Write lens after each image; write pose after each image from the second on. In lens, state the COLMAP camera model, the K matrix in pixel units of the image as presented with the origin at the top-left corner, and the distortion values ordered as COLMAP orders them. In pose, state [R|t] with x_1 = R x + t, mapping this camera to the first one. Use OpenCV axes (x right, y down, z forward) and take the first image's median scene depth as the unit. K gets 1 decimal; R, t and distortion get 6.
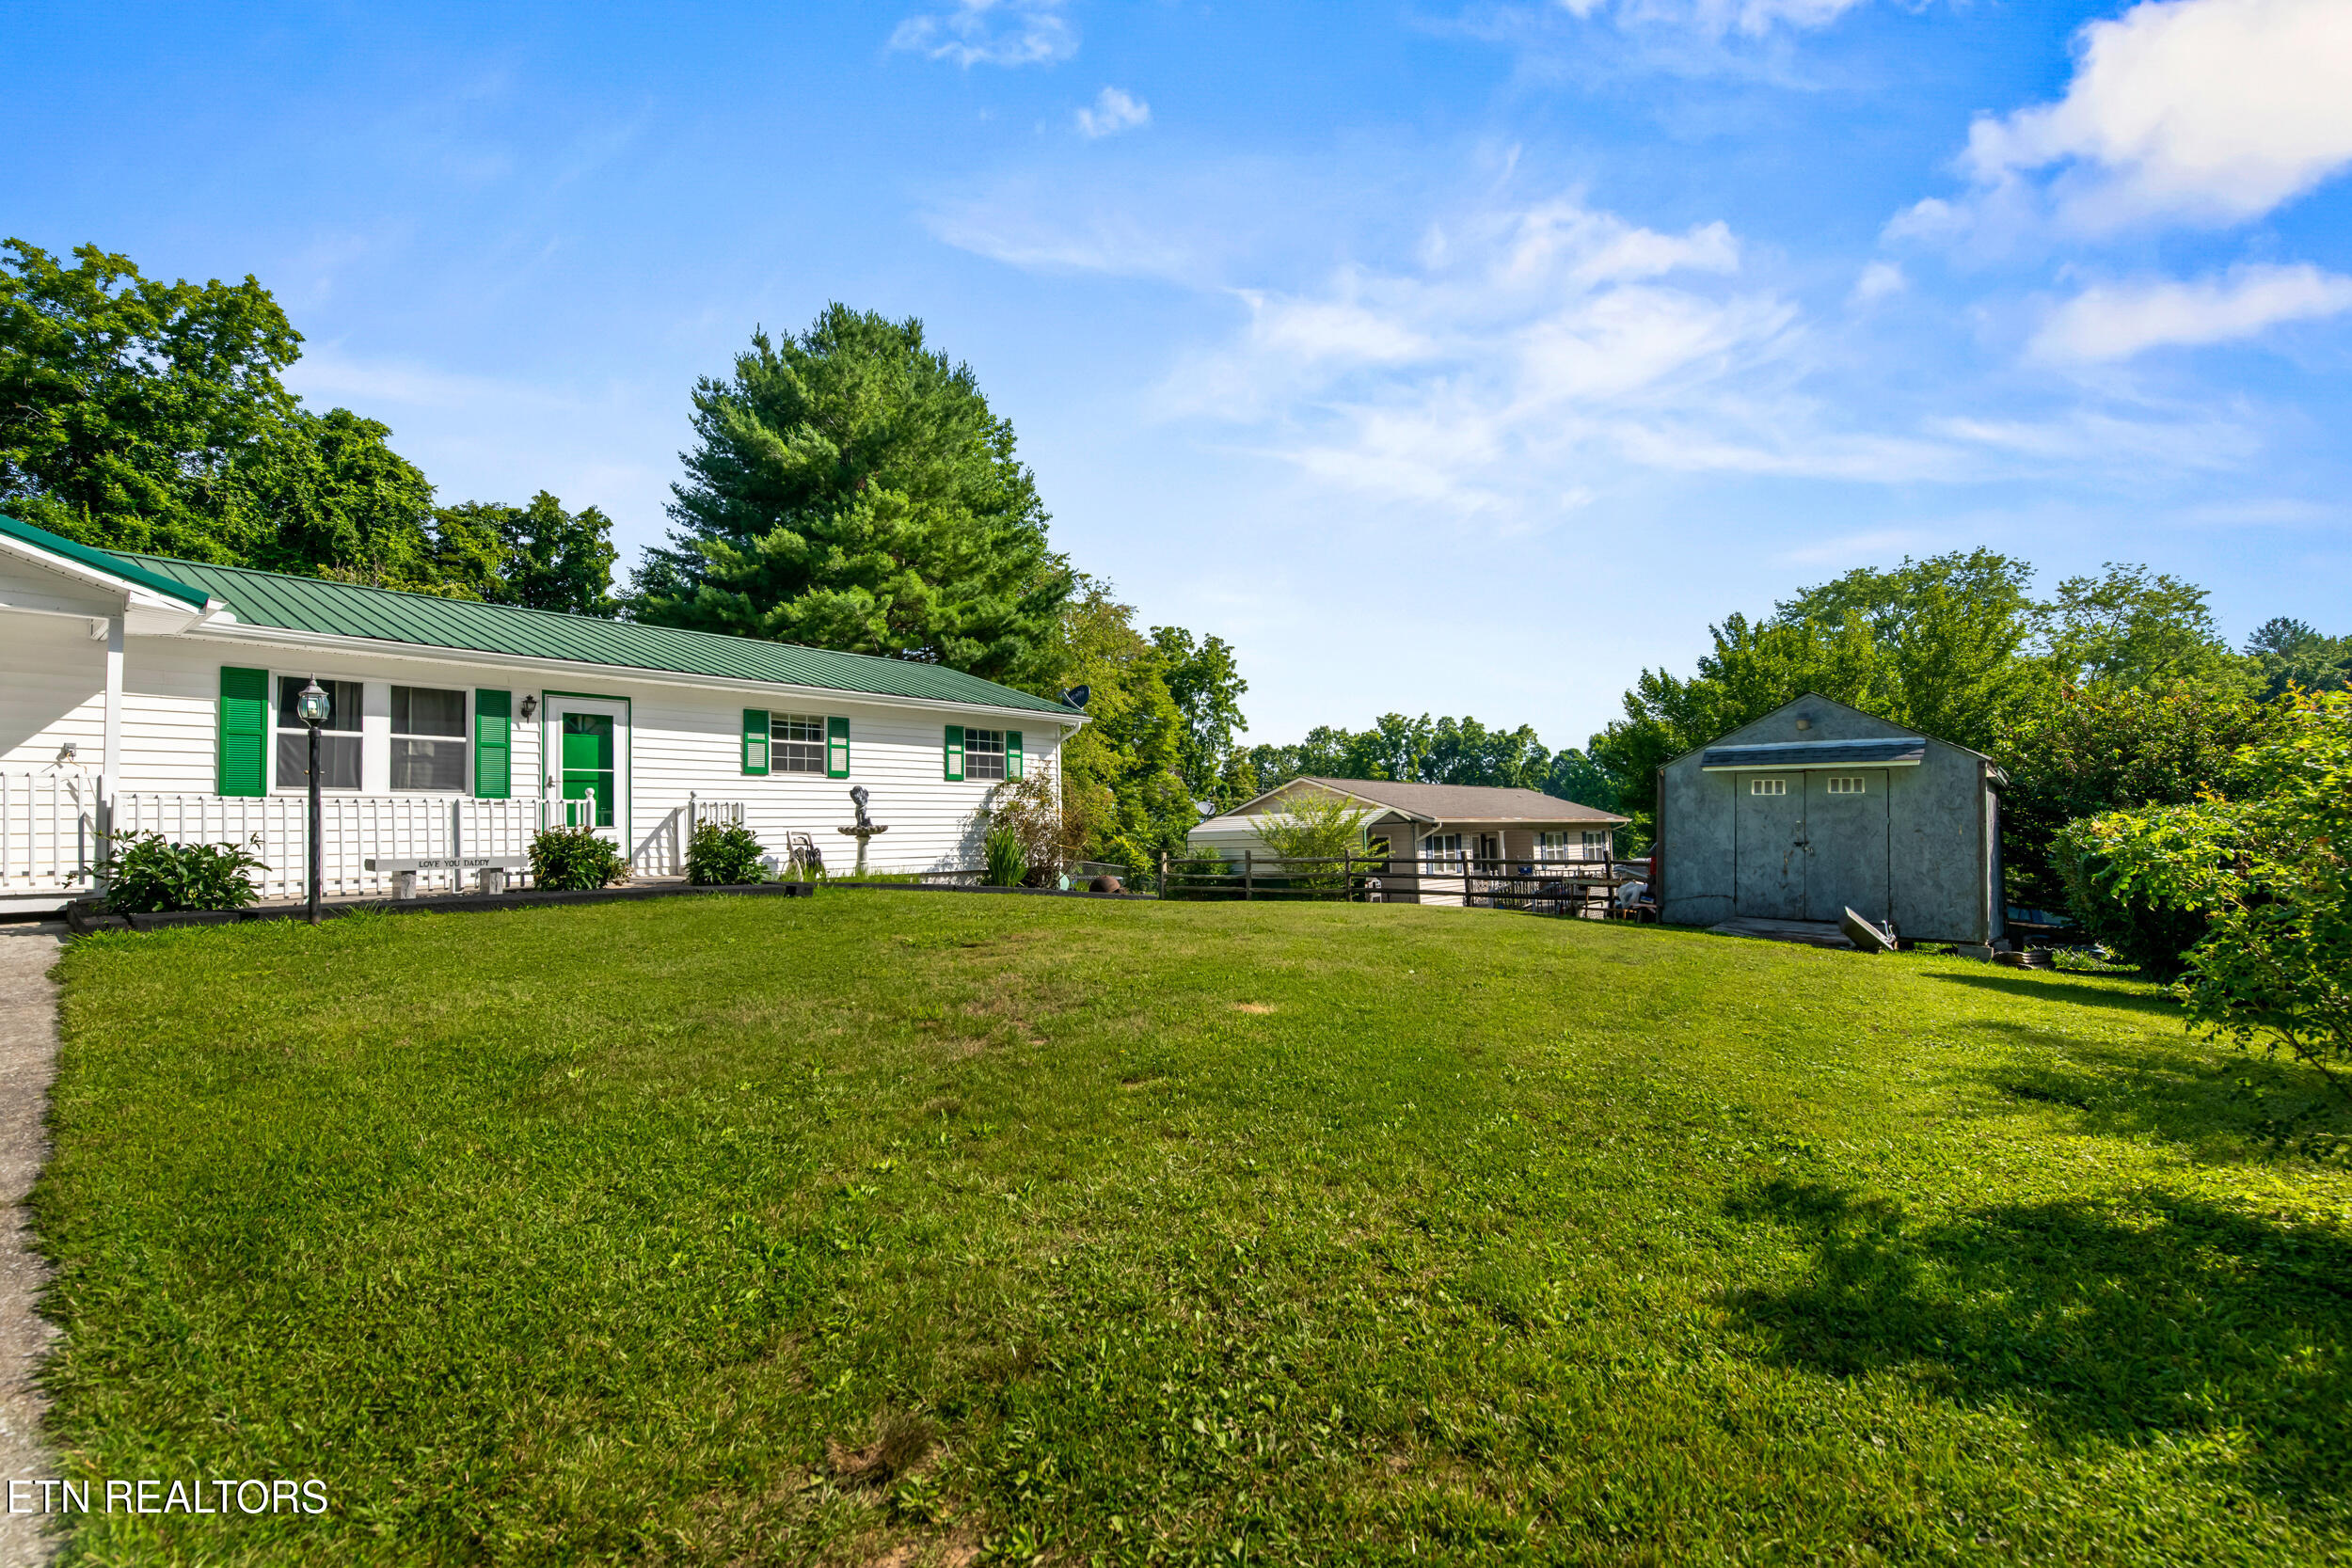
lens RADIAL K [[1054.9, 0, 1190.2], [0, 1054.9, 781.3], [0, 0, 1]] dist [-0.000823, 0.000640]
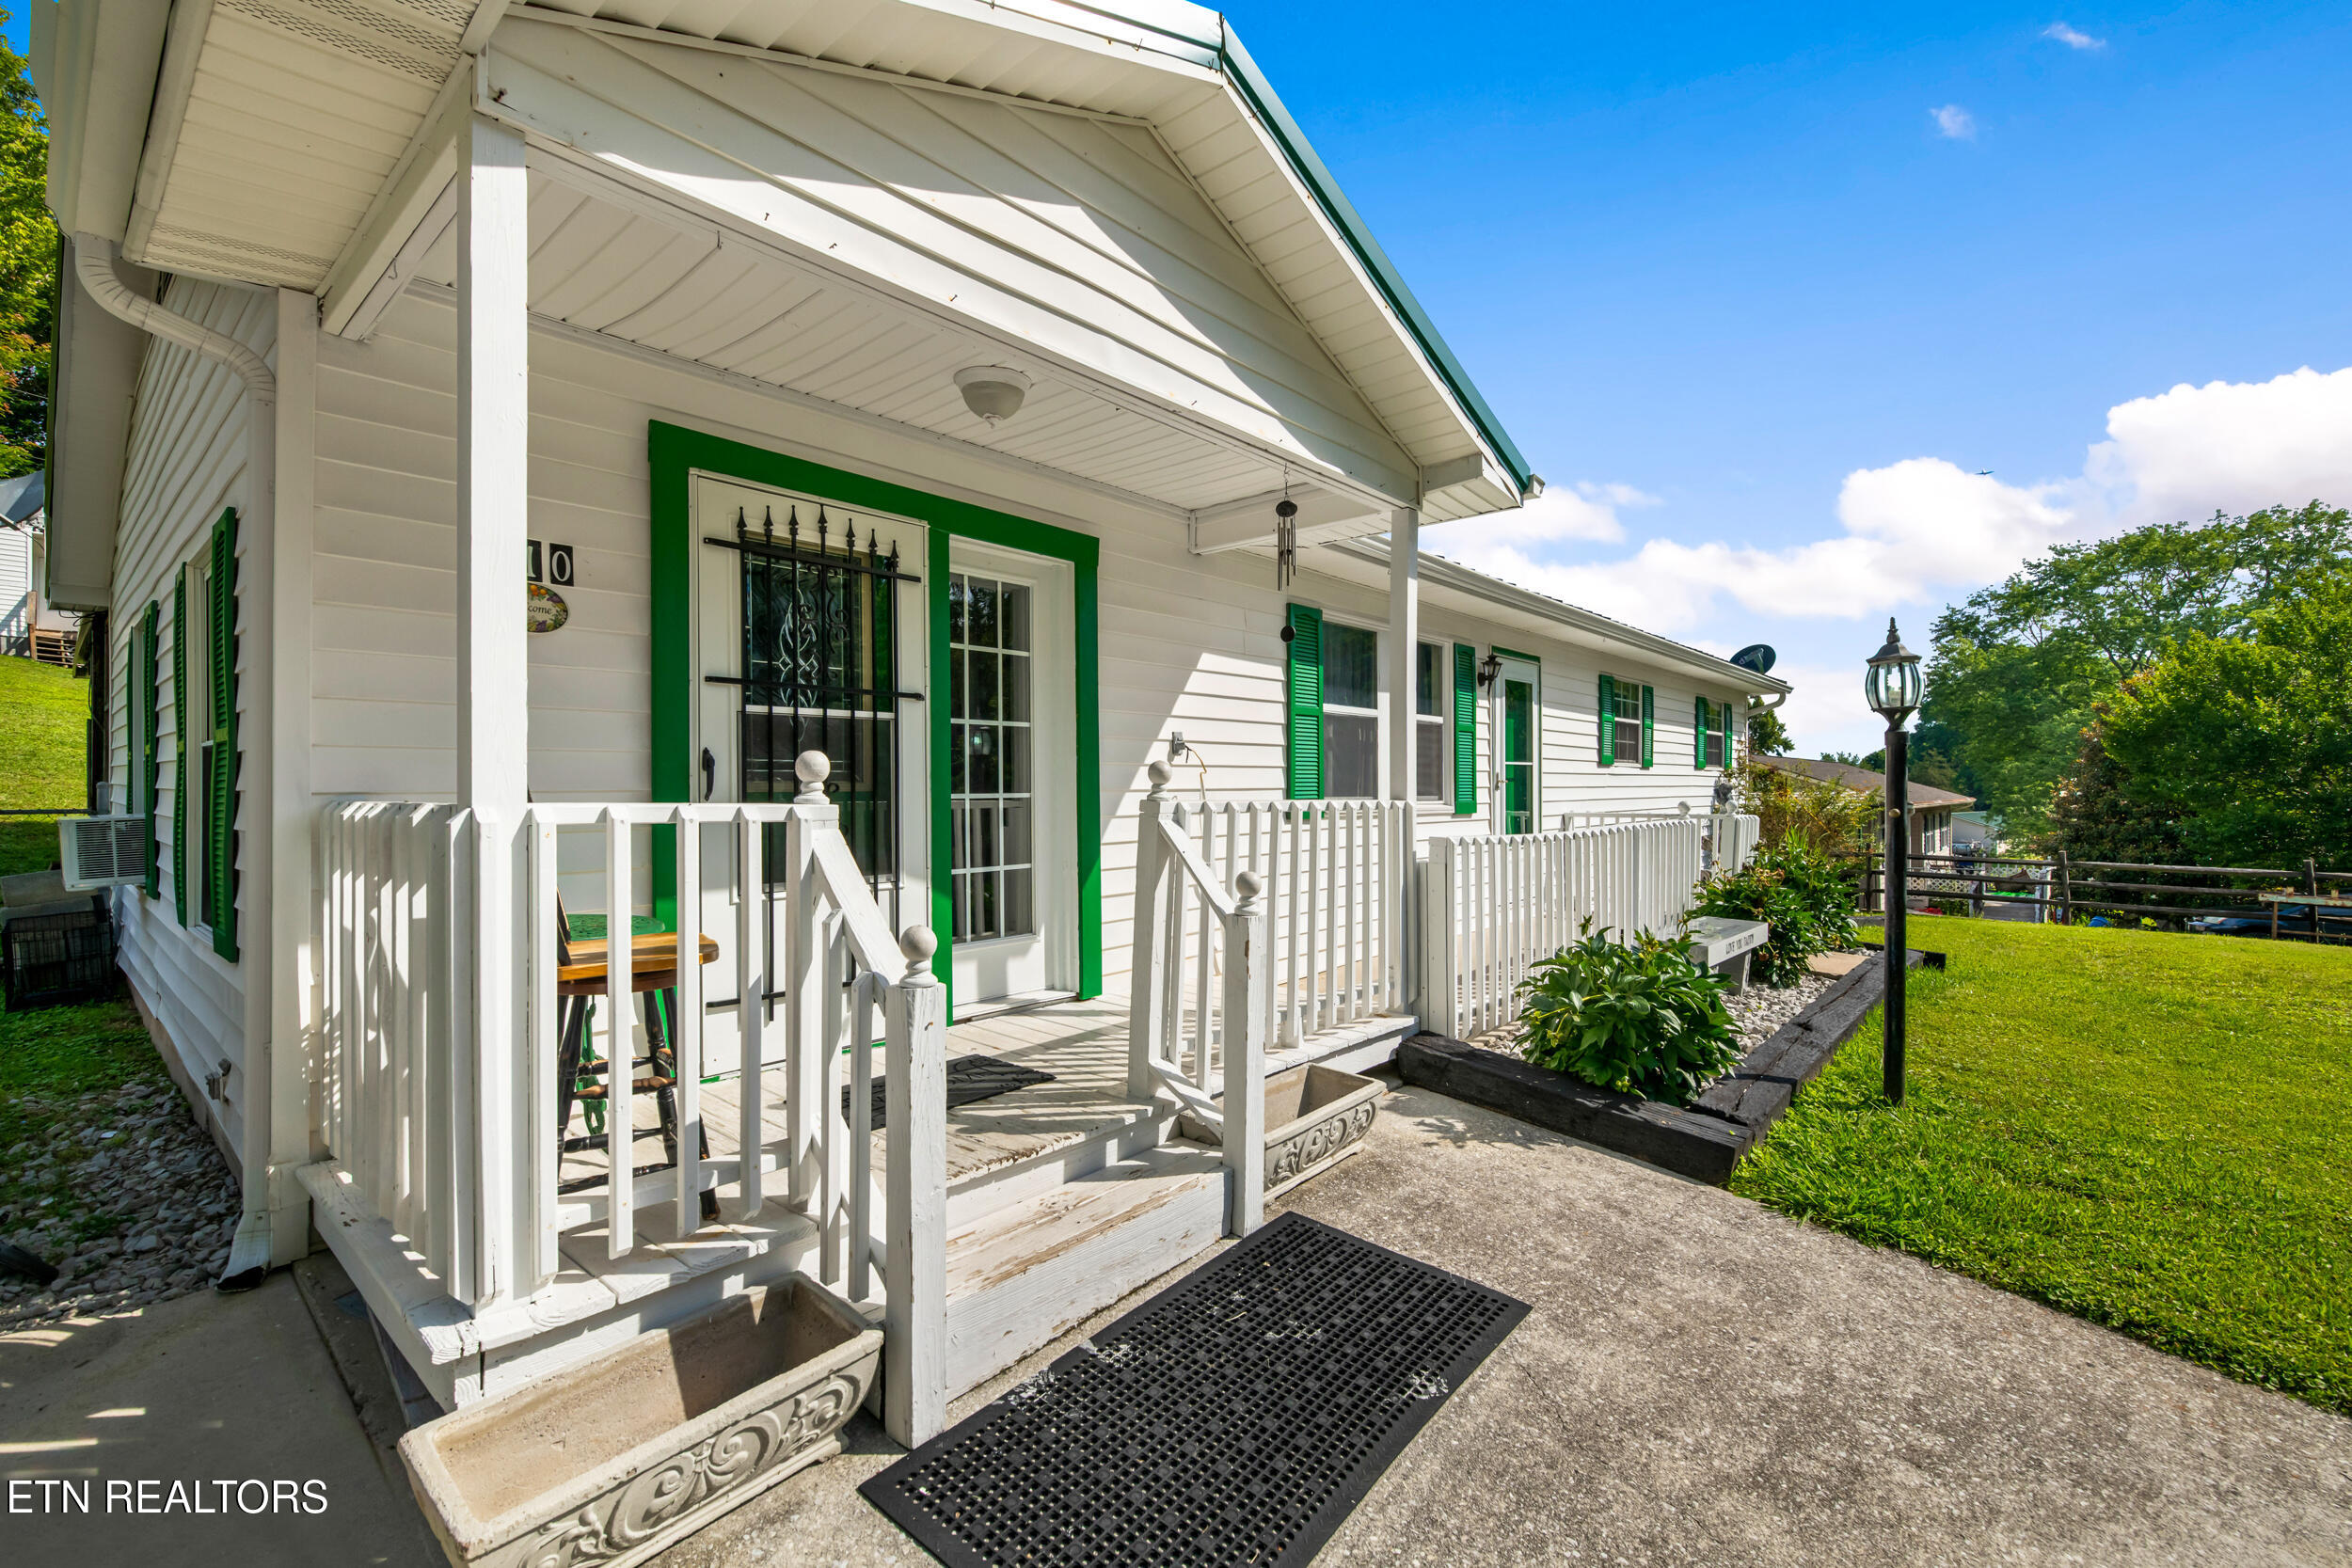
lens RADIAL K [[1054.9, 0, 1197.1], [0, 1054.9, 764.7], [0, 0, 1]] dist [-0.000823, 0.000640]
pose [[0.999547, 0.022203, -0.020328, -0.261438], [-0.021537, 0.999244, 0.032374, -0.009367], [0.021031, -0.031922, 0.999269, 0.106123]]
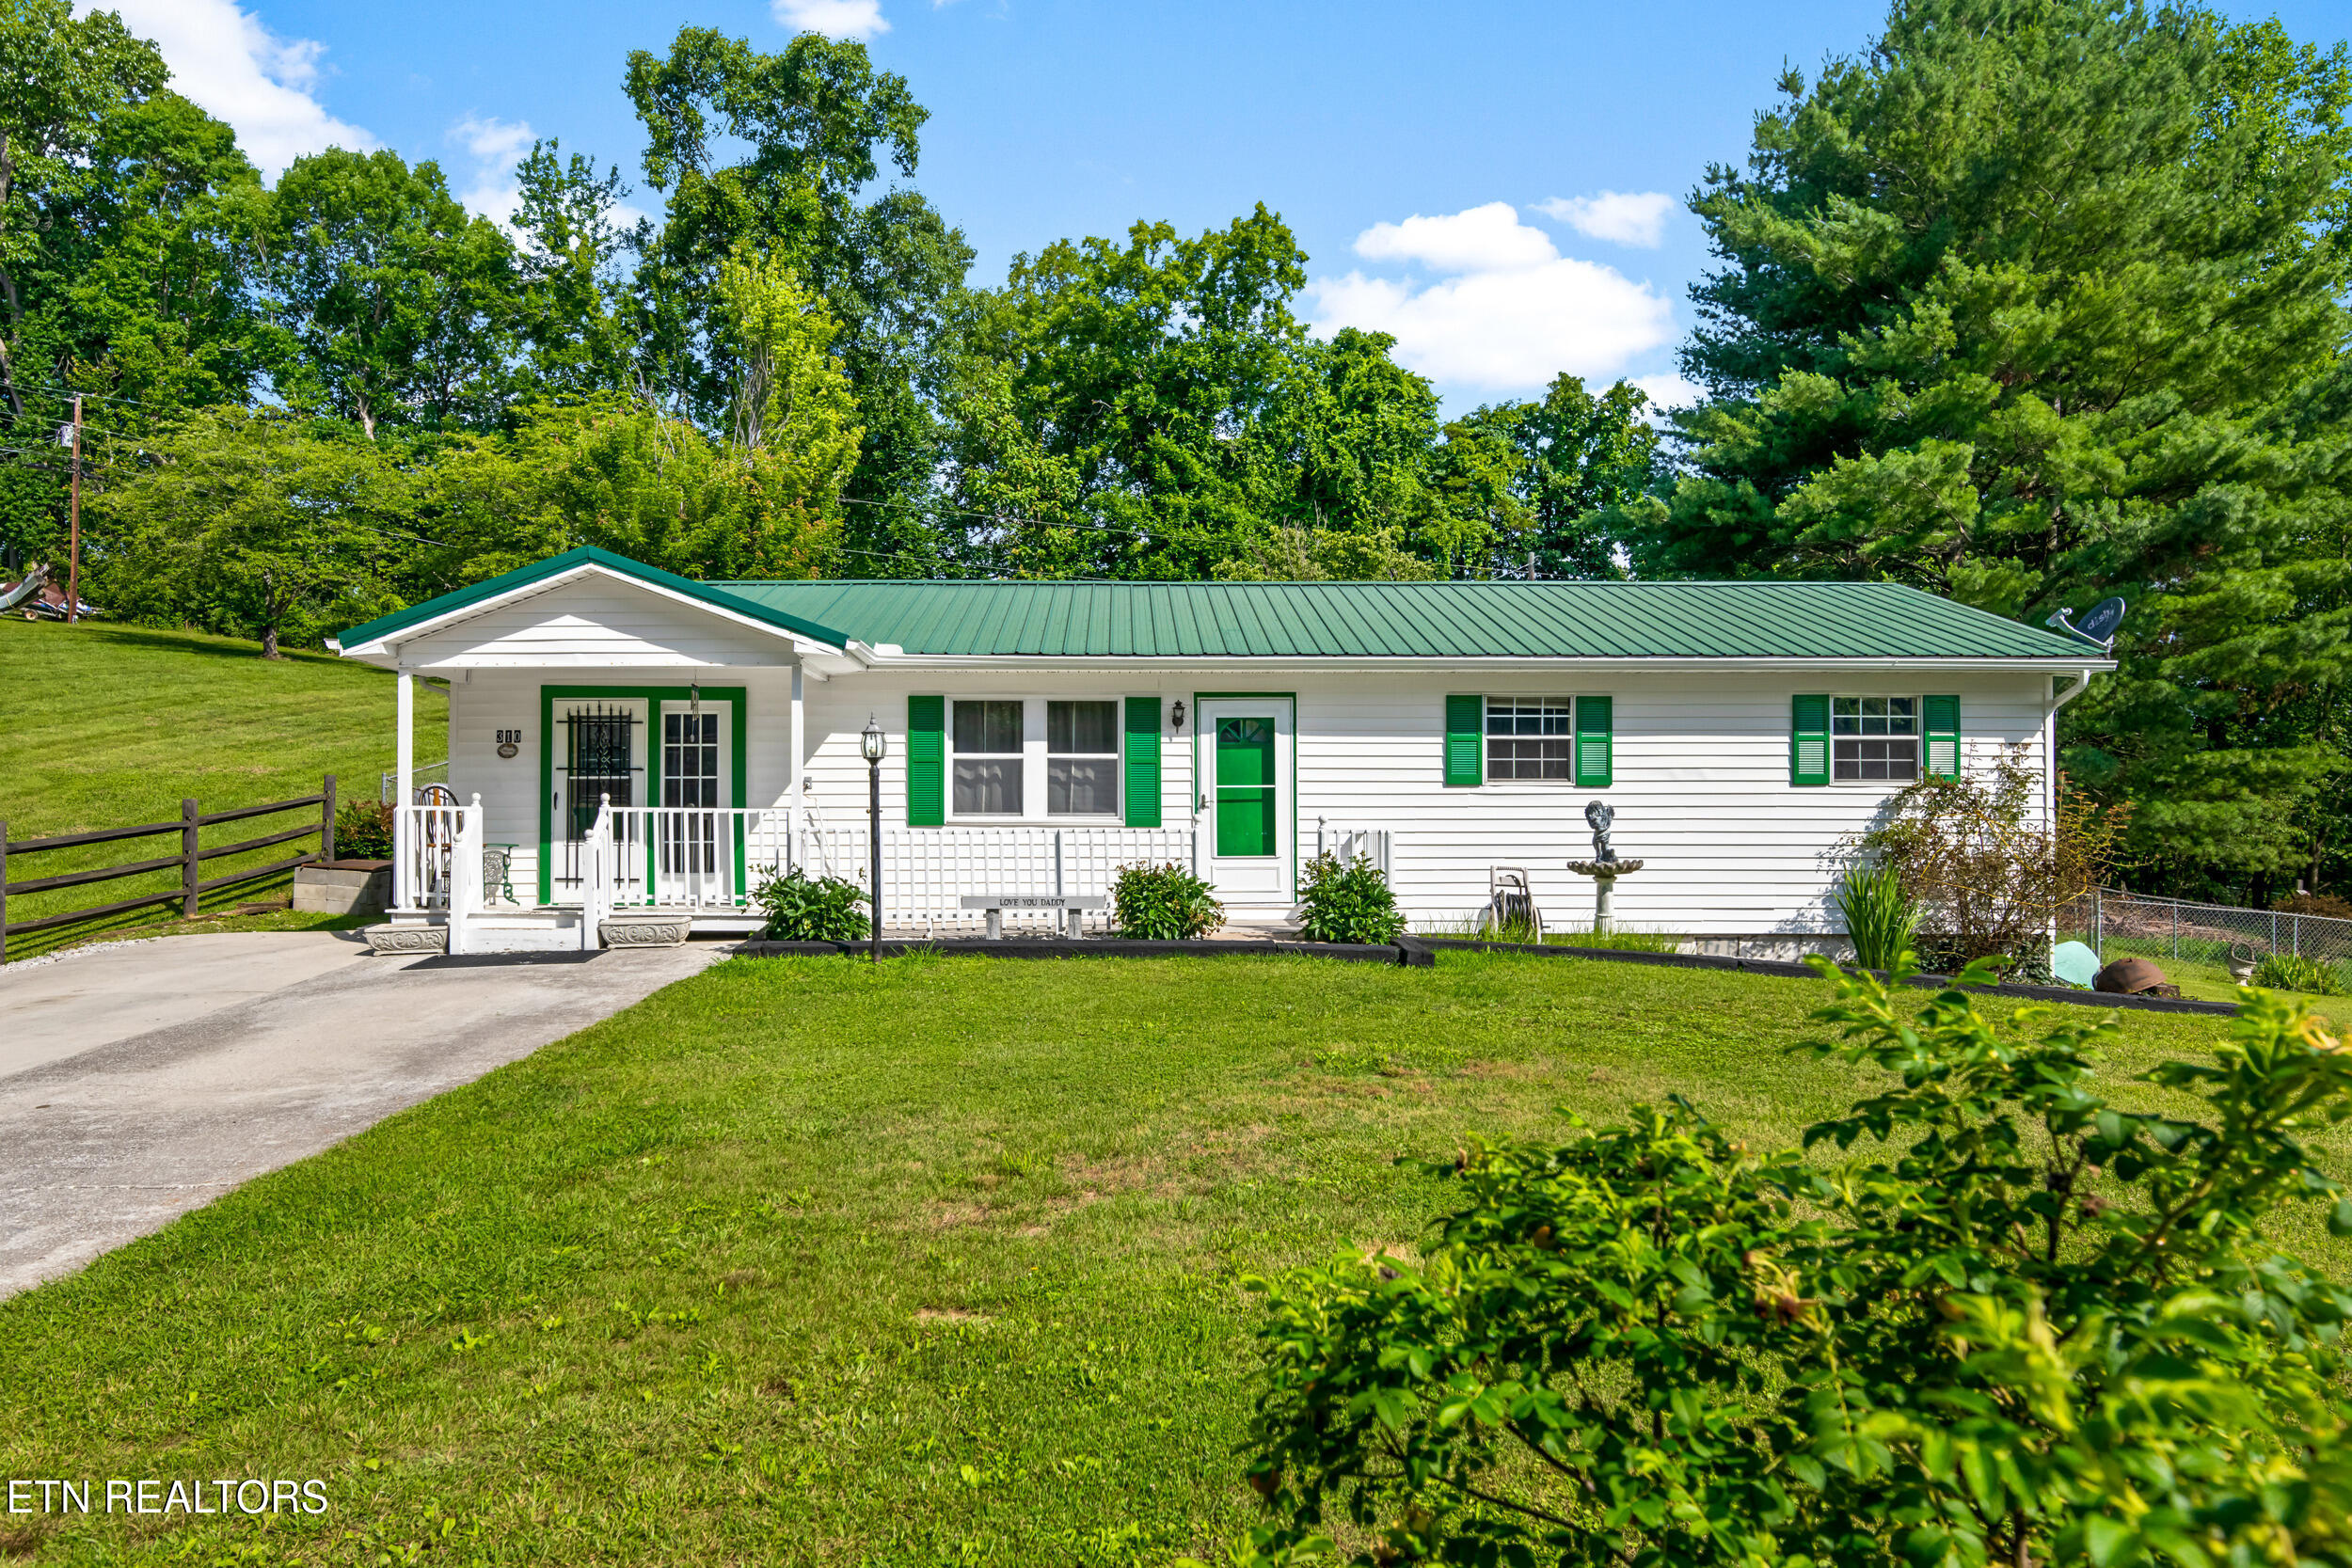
lens RADIAL K [[1579.9, 0, 1111.6], [0, 1579.9, 822.3], [0, 0, 1]] dist [-0.001536, 0.002143]
pose [[0.622595, 0.014823, -0.782404, 0.108995], [0.025128, 0.998926, 0.038921, -0.011351], [0.782141, -0.043892, 0.621554, 0.054690]]
